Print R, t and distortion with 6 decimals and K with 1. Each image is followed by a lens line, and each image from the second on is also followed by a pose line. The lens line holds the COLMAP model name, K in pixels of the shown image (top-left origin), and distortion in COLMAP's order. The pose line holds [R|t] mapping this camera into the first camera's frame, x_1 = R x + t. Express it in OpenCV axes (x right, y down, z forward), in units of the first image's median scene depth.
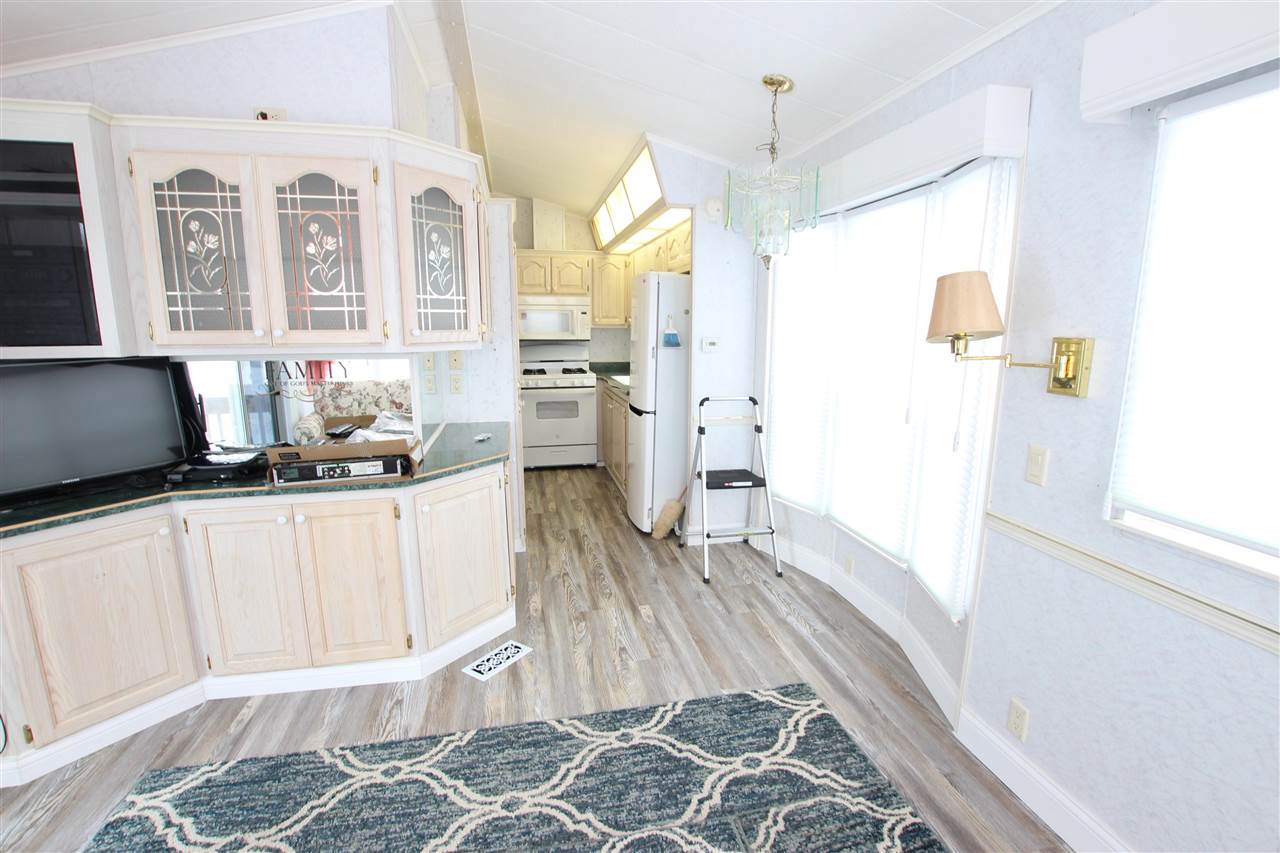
lens RADIAL K [[593.4, 0, 646.8], [0, 593.4, 434.0], [0, 0, 1]] dist [-0.034236, 0.003294]
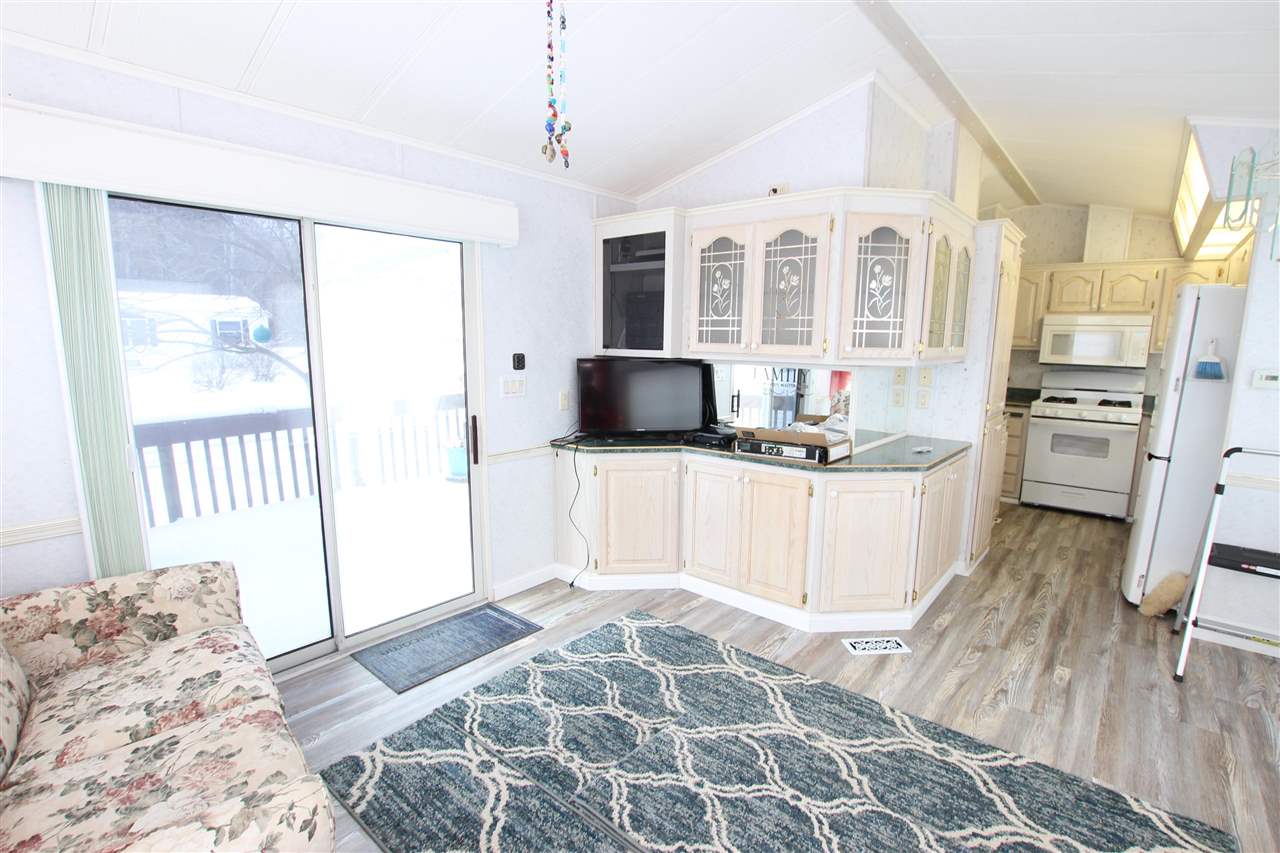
lens RADIAL K [[593.4, 0, 643.9], [0, 593.4, 433.5], [0, 0, 1]] dist [-0.034236, 0.003294]
pose [[0.609970, 0.132504, -0.781268, 0.328222], [-0.157689, 0.986499, 0.044197, 0.012536], [0.776576, 0.096239, 0.622629, -0.067416]]
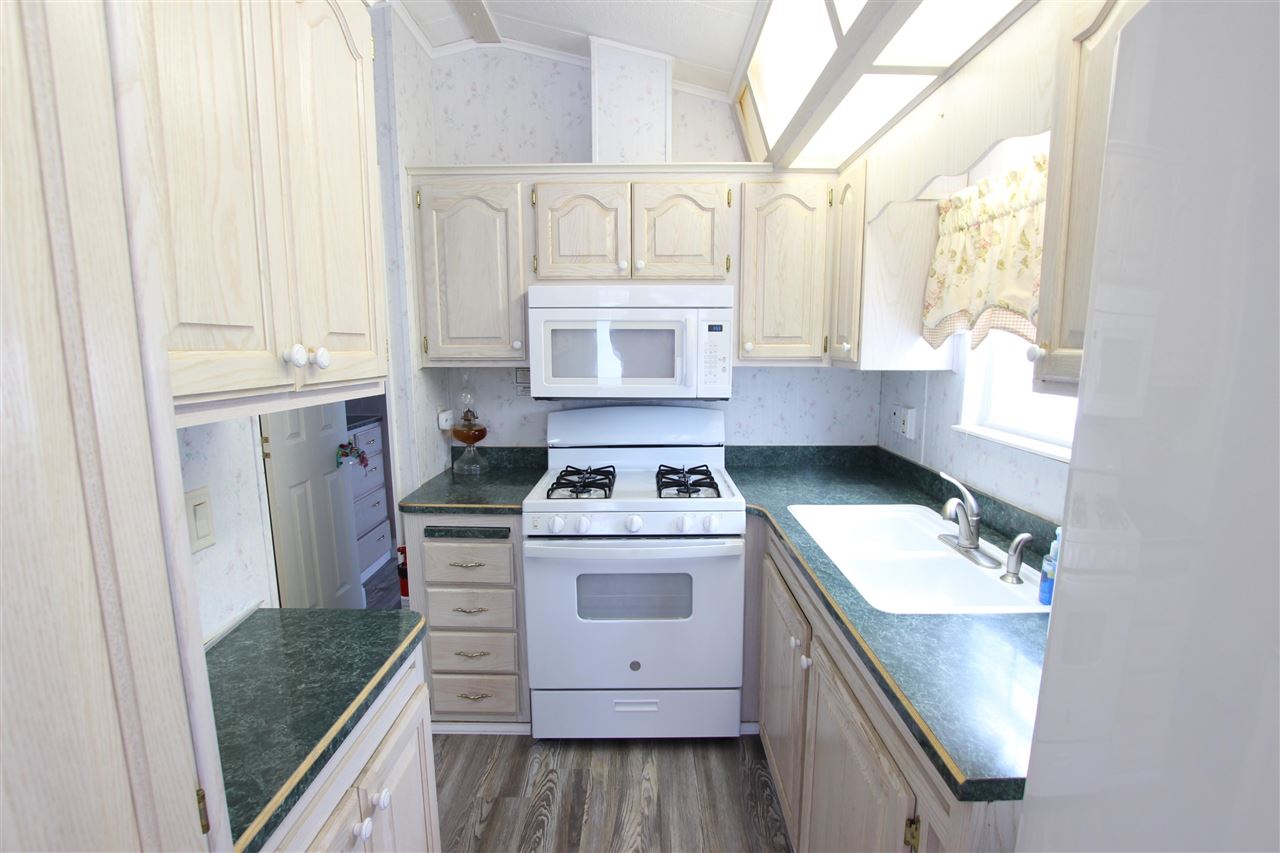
lens RADIAL K [[593.4, 0, 643.4], [0, 593.4, 431.7], [0, 0, 1]] dist [-0.034236, 0.003294]
pose [[0.977508, 0.022966, -0.209643, -0.193735], [-0.032157, 0.998660, -0.040538, -0.334626], [0.208431, 0.046368, 0.976937, 1.720049]]
